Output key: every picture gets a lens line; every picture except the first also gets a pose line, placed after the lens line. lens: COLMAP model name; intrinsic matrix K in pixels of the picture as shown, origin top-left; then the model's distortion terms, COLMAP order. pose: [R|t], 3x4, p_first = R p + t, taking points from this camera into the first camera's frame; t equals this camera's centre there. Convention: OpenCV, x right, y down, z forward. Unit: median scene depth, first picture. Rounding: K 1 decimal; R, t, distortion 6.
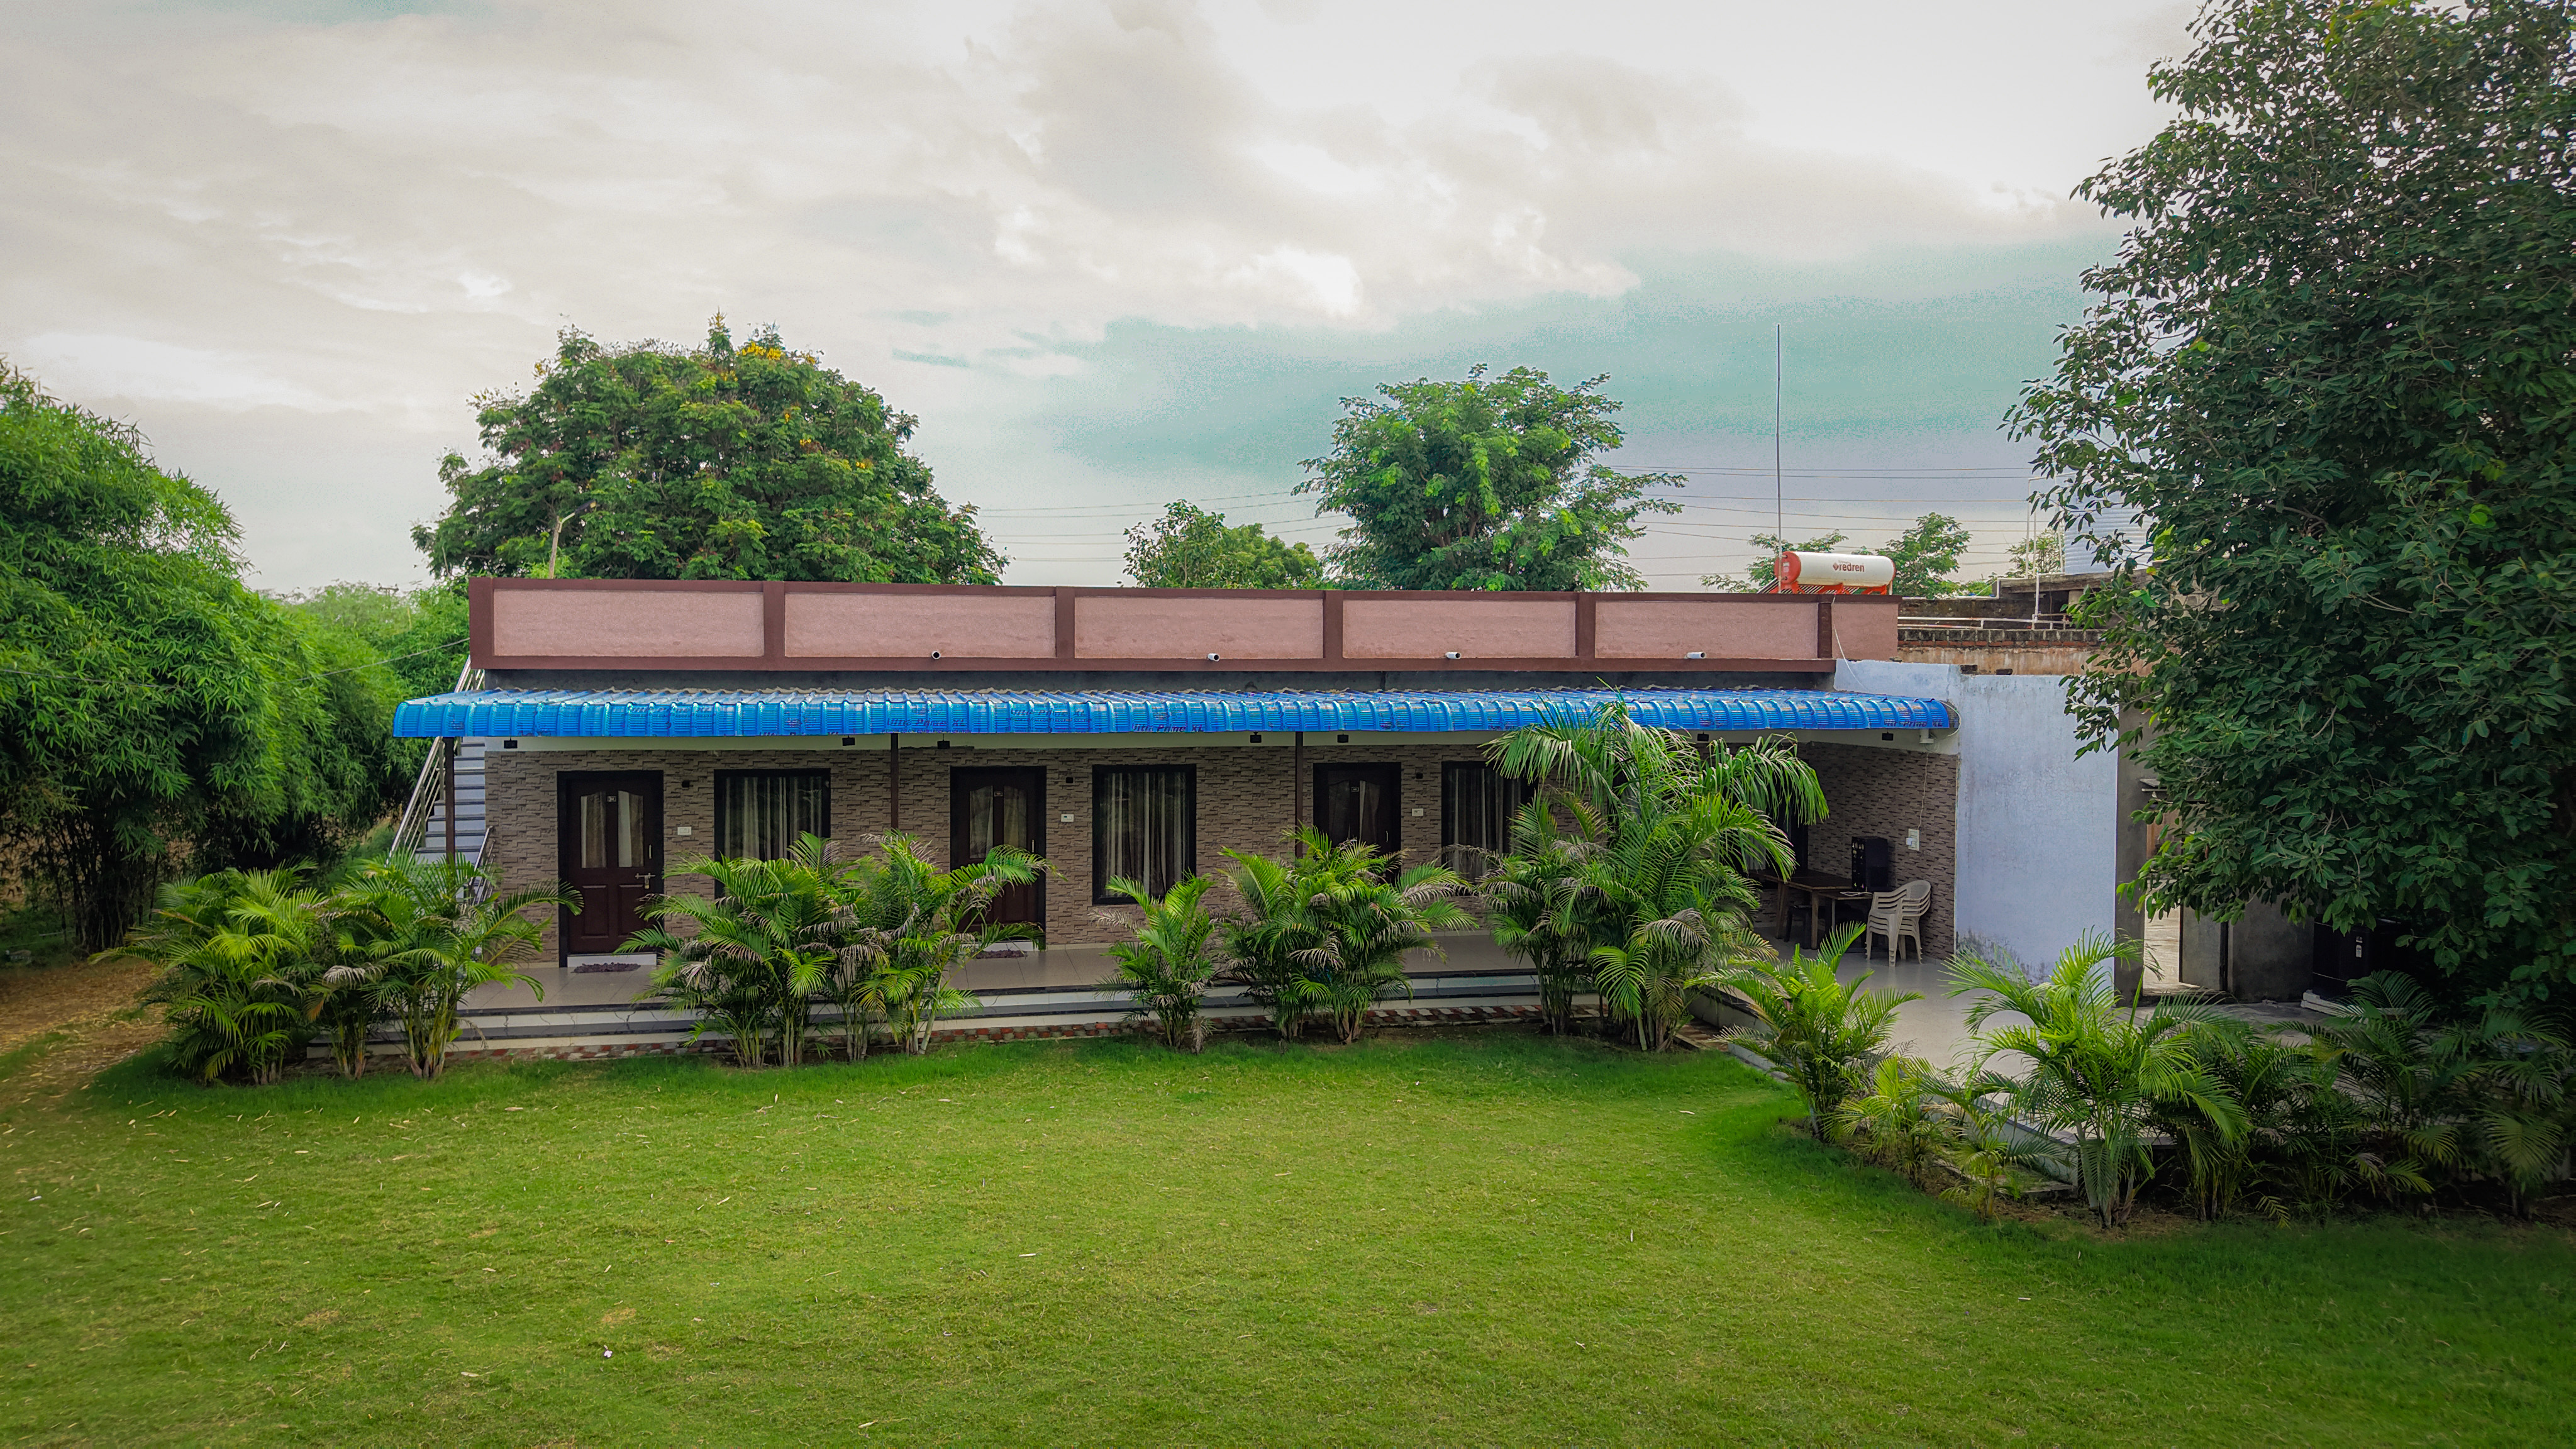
lens RADIAL K [[1722.3, 0, 1286.0], [0, 1722.3, 710.3], [0, 0, 1]] dist [0.019410, -0.026838]
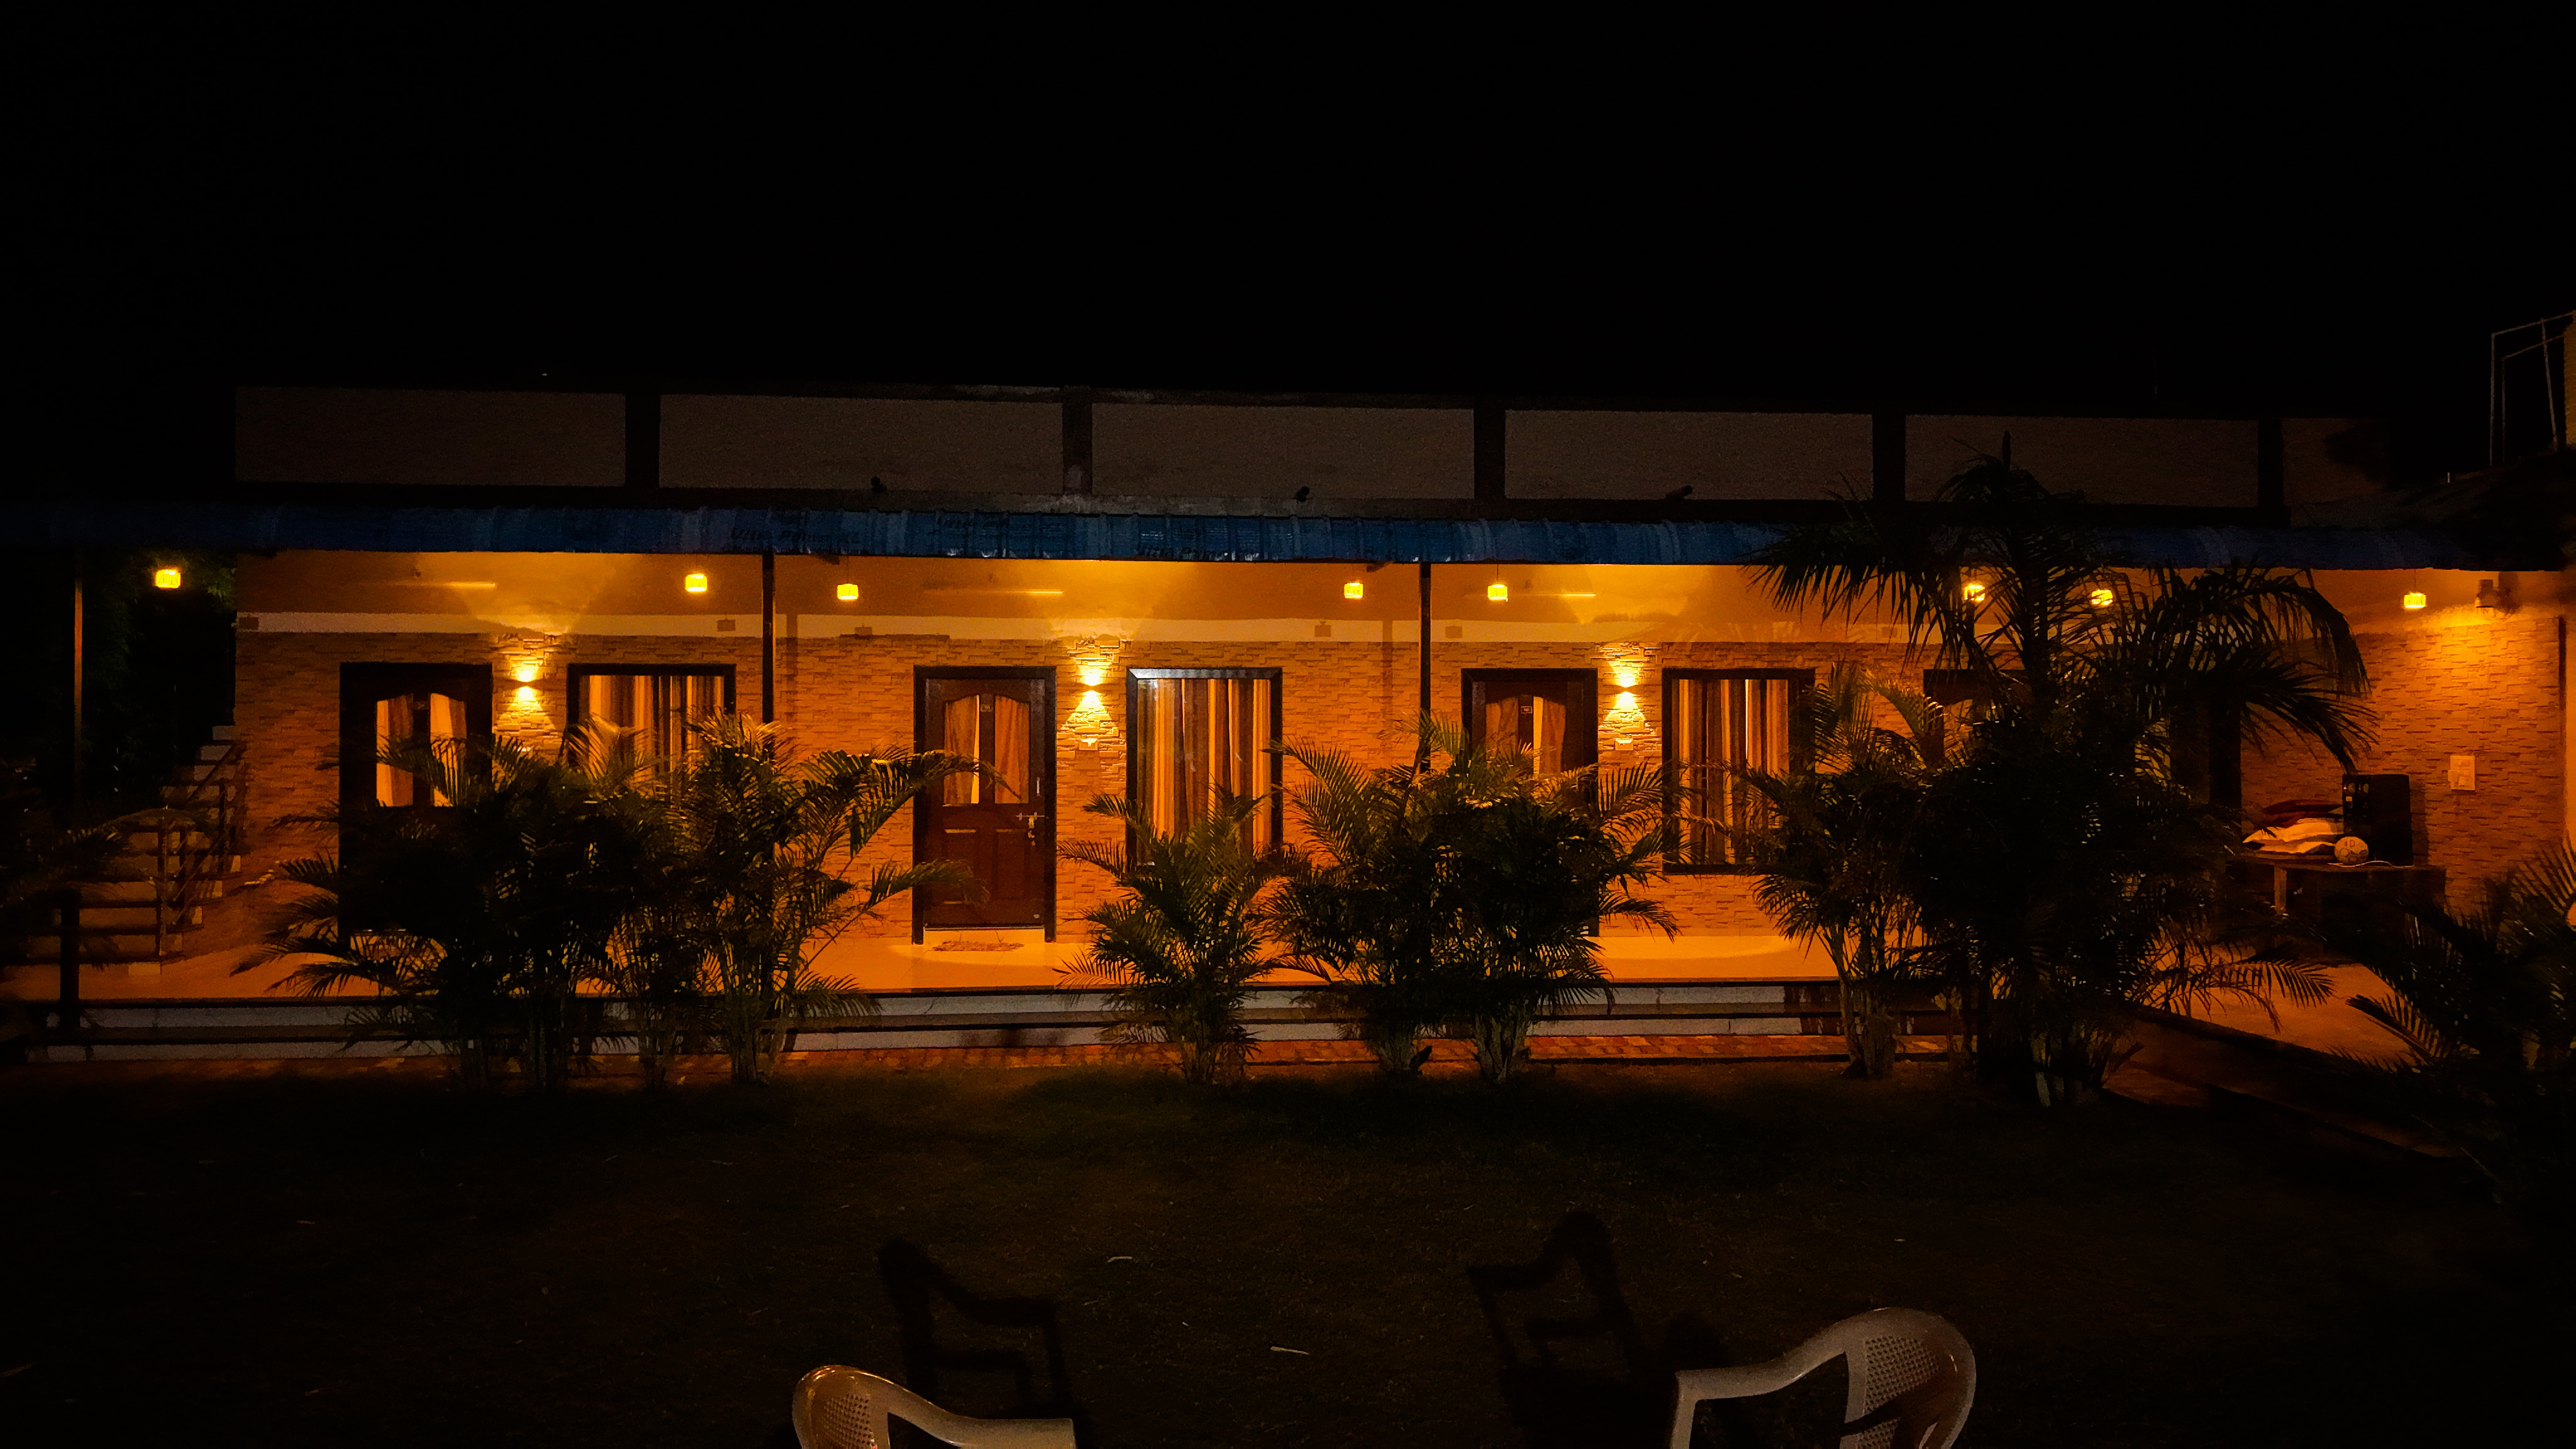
lens RADIAL K [[1722.3, 0, 1273.0], [0, 1722.3, 708.7], [0, 0, 1]] dist [0.019410, -0.026838]
pose [[0.991771, -0.006122, -0.127878, 0.031353], [0.000468, 0.999023, -0.044201, 0.083445], [0.128023, 0.043777, 0.990805, 0.369562]]
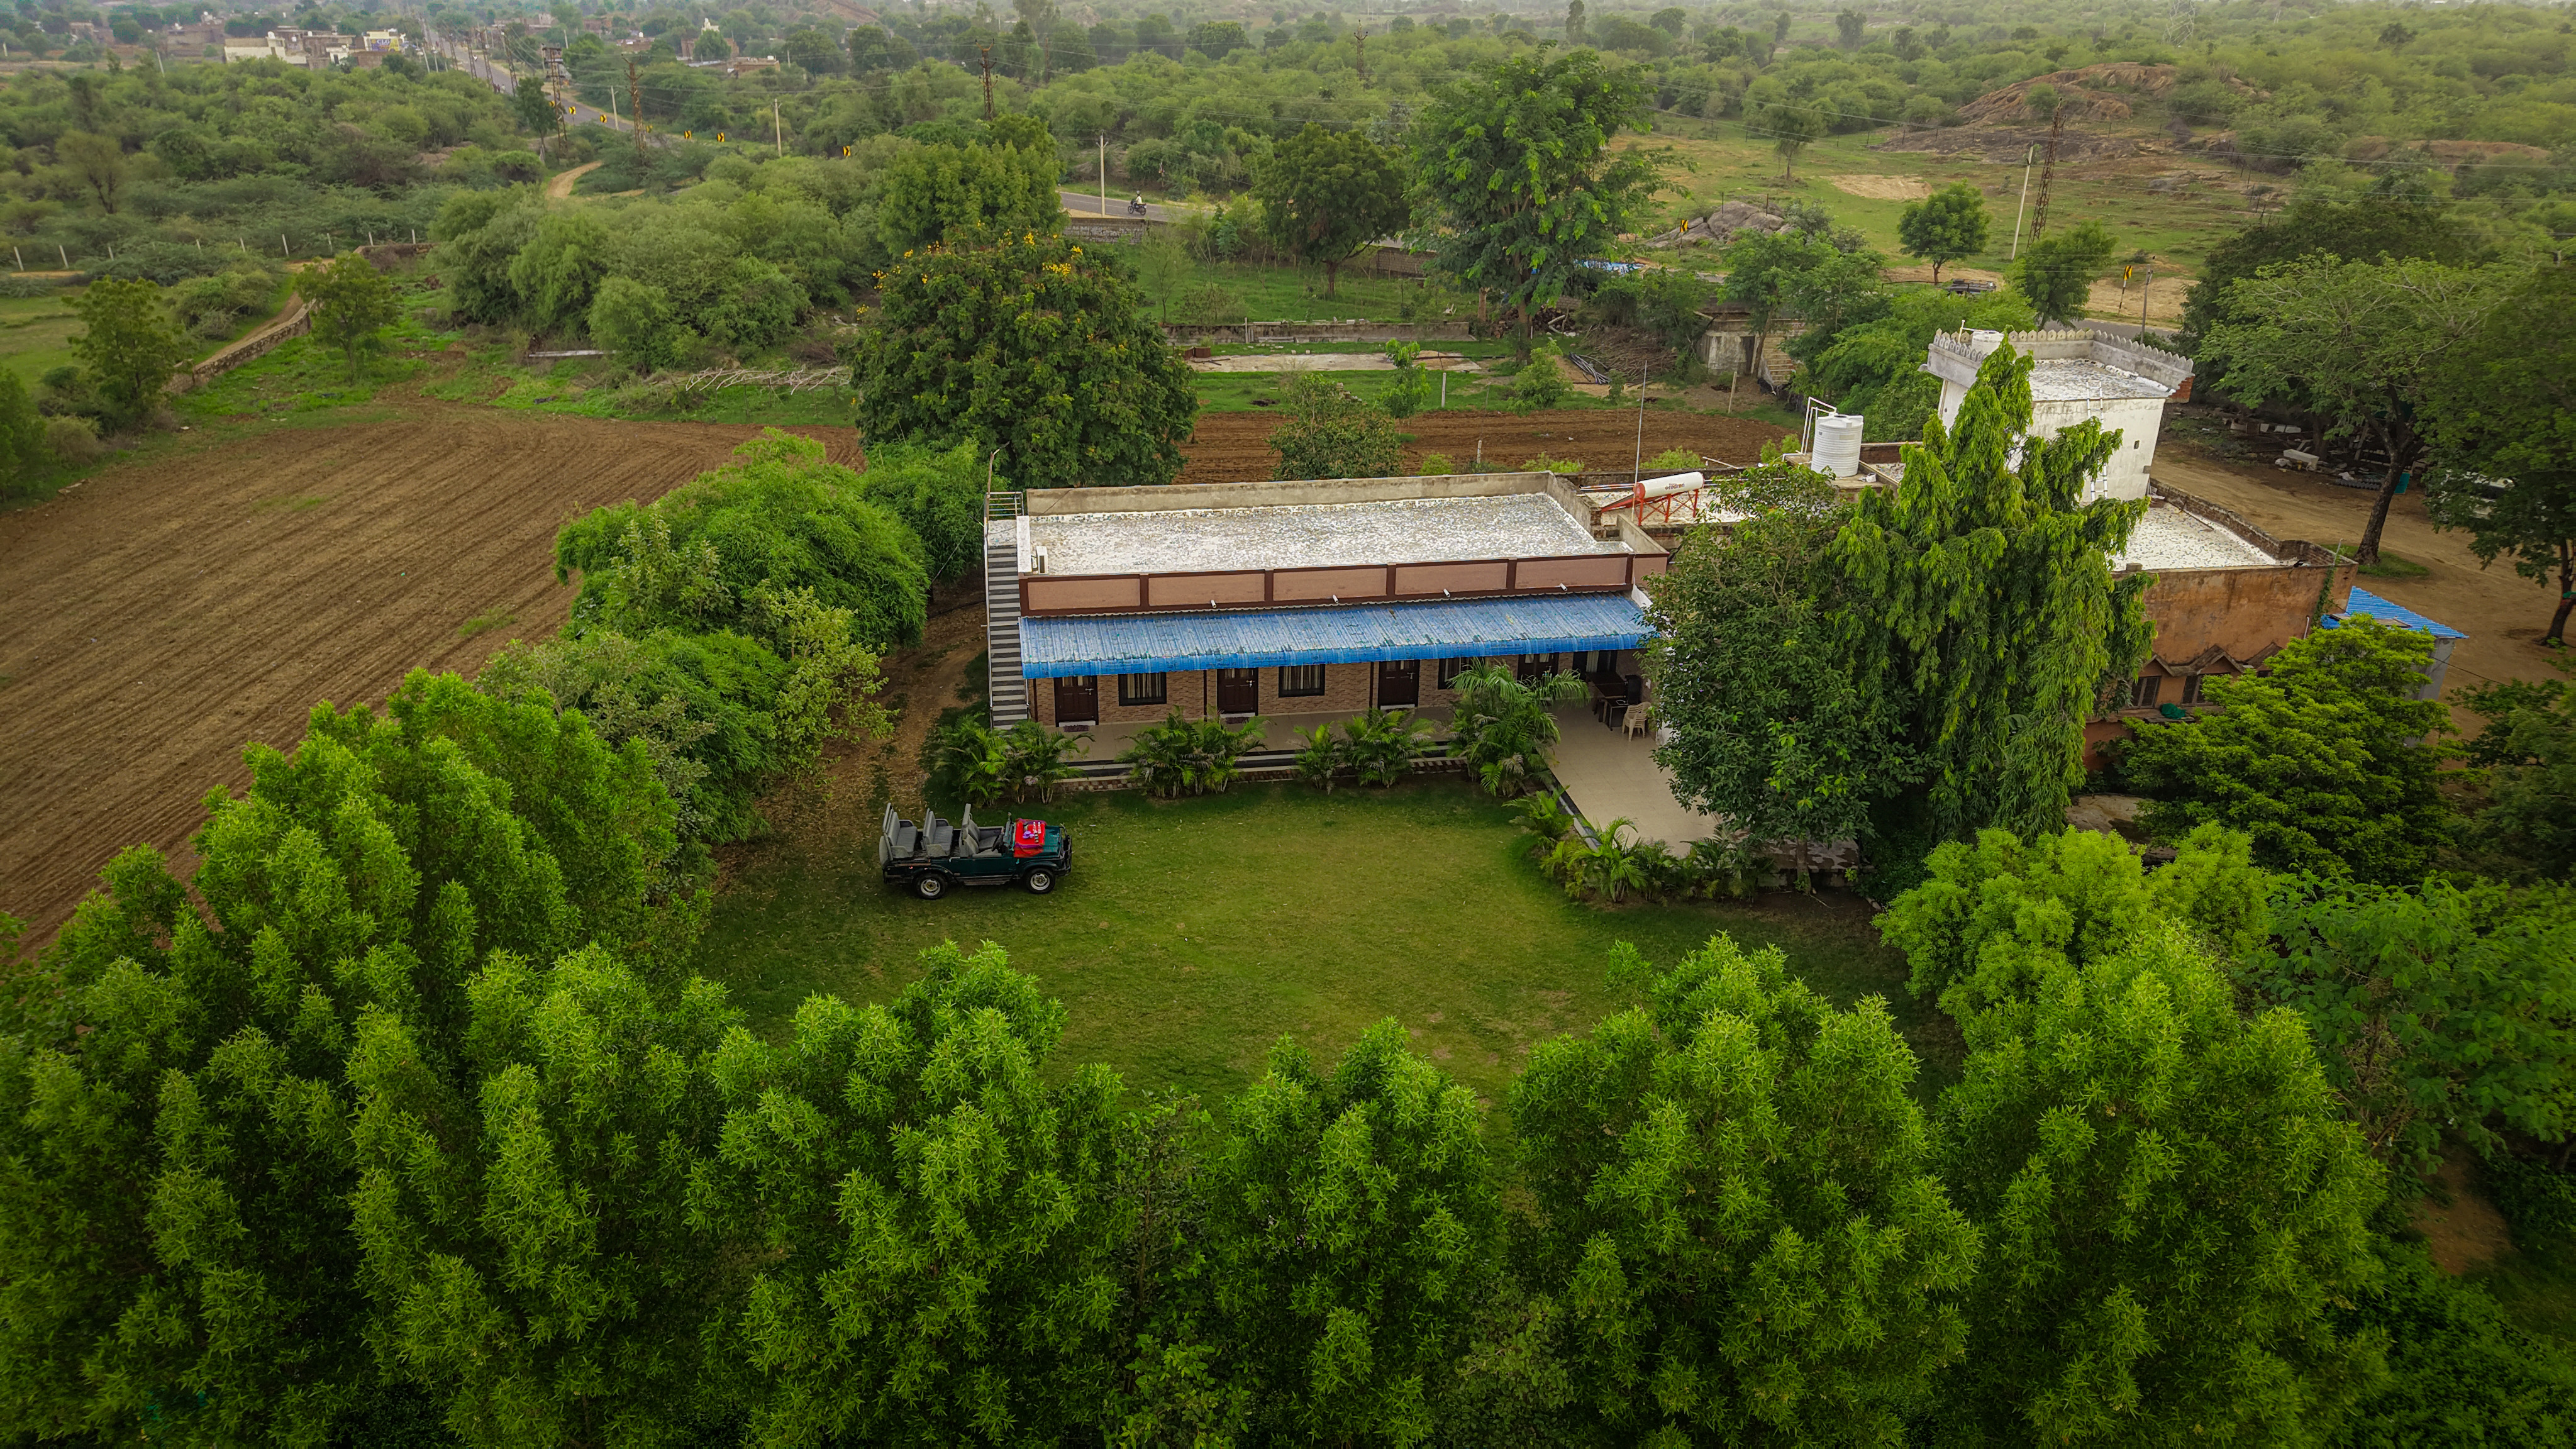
lens RADIAL K [[1722.3, 0, 1288.3], [0, 1722.3, 734.9], [0, 0, 1]] dist [0.019410, -0.026838]
pose [[0.998596, 0.033668, -0.040906, -0.007970], [-0.015687, 0.925389, 0.378695, -0.731959], [0.050603, -0.377521, 0.924617, -1.153284]]
